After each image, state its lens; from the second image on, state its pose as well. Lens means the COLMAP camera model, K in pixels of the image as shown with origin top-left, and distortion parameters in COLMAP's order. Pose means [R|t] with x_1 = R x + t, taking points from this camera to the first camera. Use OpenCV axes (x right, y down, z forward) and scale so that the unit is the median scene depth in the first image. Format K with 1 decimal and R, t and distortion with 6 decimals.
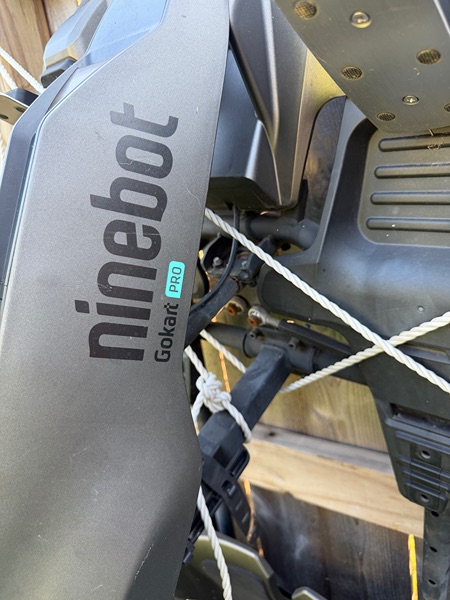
lens RADIAL K [[422.3, 0, 225.0], [0, 422.3, 300.0], [0, 0, 1]] dist [0.008808, 0.001261]
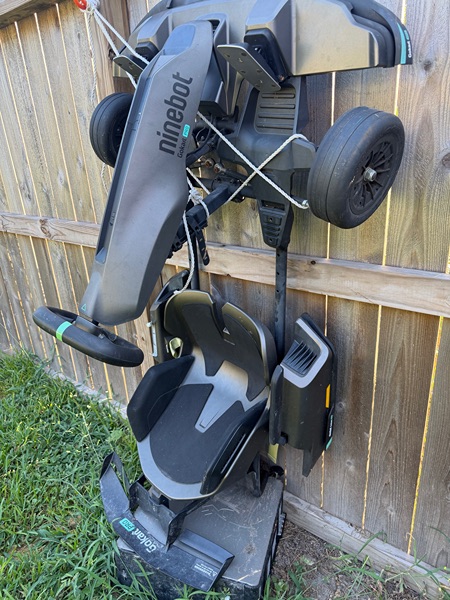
lens RADIAL K [[399.2, 0, 225.0], [0, 399.2, 300.0], [0, 0, 1]] dist [-0.004041, -0.003508]
pose [[0.992936, 0.116612, 0.021919, 0.216890], [-0.118527, 0.983370, 0.137604, 0.640736], [-0.005508, -0.139230, 0.990245, -1.834113]]
